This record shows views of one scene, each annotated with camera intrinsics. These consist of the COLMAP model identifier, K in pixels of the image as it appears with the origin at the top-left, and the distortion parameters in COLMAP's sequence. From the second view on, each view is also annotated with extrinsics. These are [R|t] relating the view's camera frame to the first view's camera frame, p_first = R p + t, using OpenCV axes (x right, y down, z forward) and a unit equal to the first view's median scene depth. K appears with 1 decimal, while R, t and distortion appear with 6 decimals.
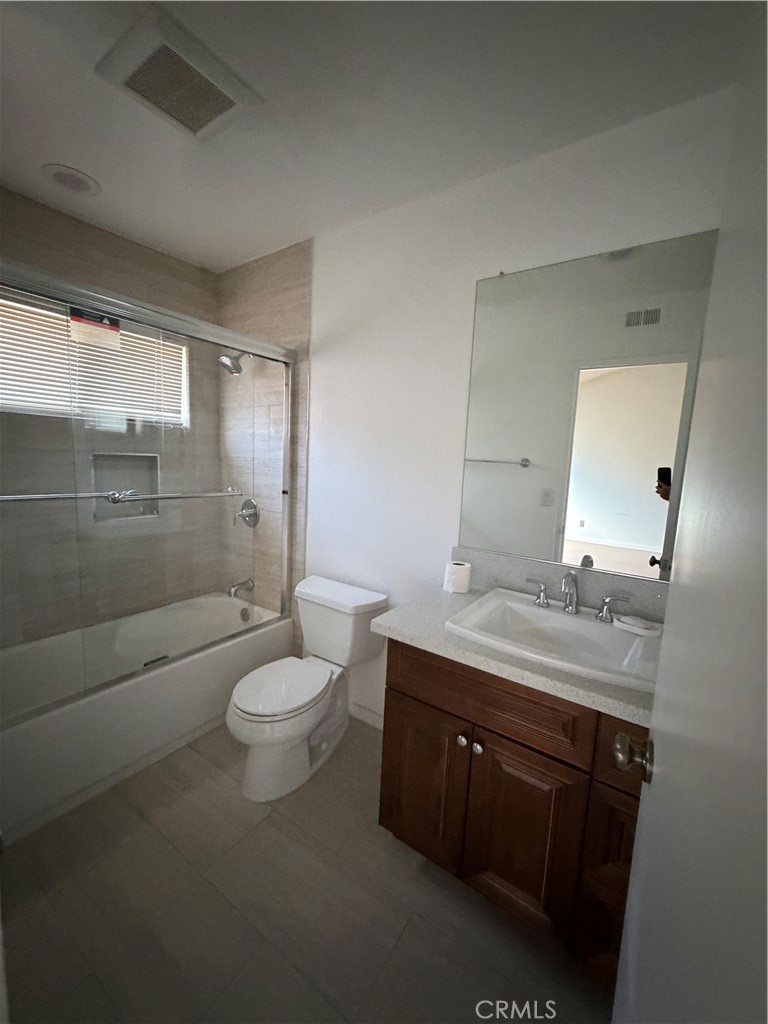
lens RADIAL K [[407.3, 0, 382.1], [0, 407.3, 510.4], [0, 0, 1]] dist [0.005187, -0.001184]
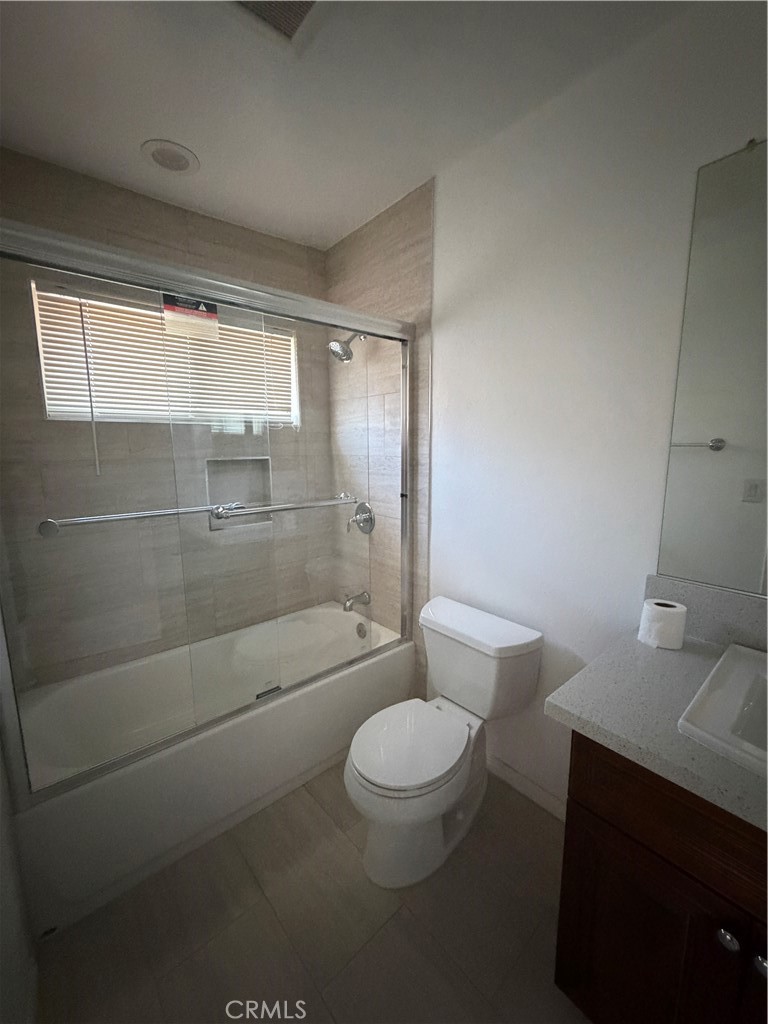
lens RADIAL K [[407.3, 0, 386.8], [0, 407.3, 509.8], [0, 0, 1]] dist [0.005187, -0.001184]
pose [[0.968416, -0.011909, -0.249055, -0.066220], [0.018482, 0.999539, 0.024069, -0.037779], [0.248654, -0.027912, 0.968190, 0.180477]]
